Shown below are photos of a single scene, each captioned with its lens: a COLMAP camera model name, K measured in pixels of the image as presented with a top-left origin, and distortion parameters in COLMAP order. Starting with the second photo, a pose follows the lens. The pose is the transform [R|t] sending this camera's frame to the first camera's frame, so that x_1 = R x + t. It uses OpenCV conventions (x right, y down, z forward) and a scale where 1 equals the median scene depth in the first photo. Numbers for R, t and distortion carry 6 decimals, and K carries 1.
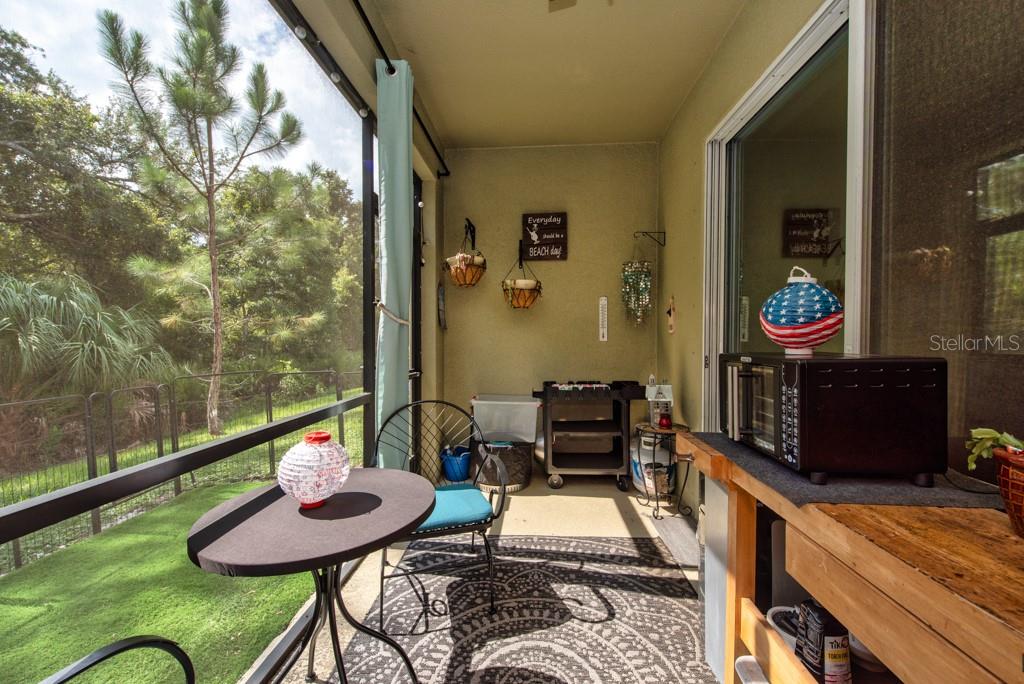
lens RADIAL K [[395.1, 0, 514.7], [0, 395.1, 341.4], [0, 0, 1]] dist [-0.001089, -0.000320]
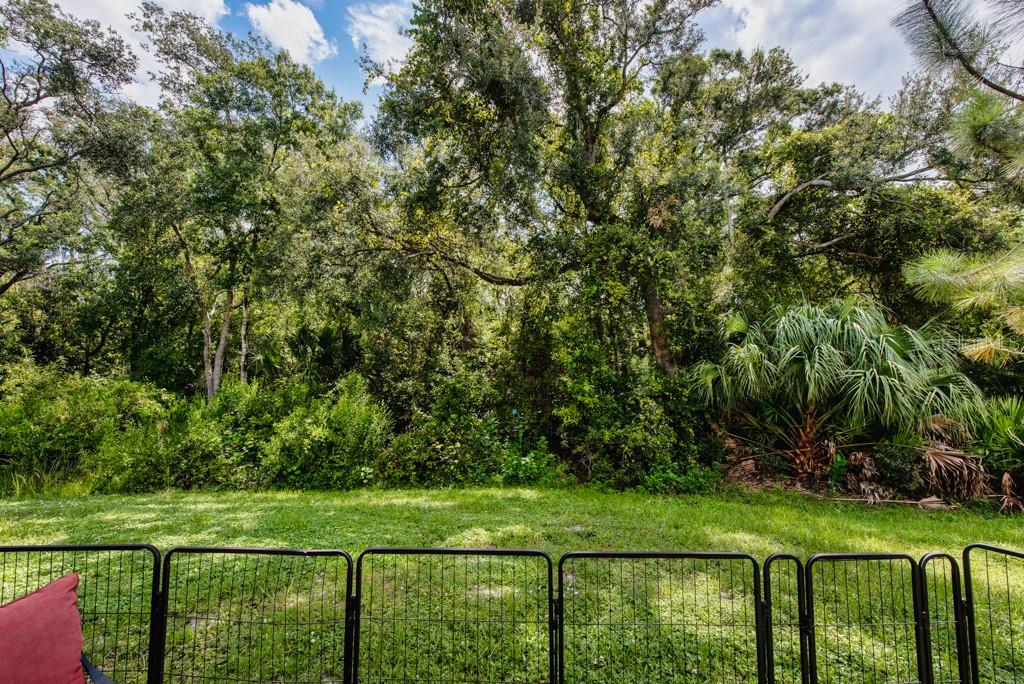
lens RADIAL K [[421.9, 0, 512.0], [0, 421.9, 342.0], [0, 0, 1]] dist [0.030014, -0.000159]
pose [[0.020566, -0.011841, -0.999718, -0.122346], [-0.014623, 0.999819, -0.012143, -0.032657], [0.999682, 0.014869, 0.020389, 0.161551]]
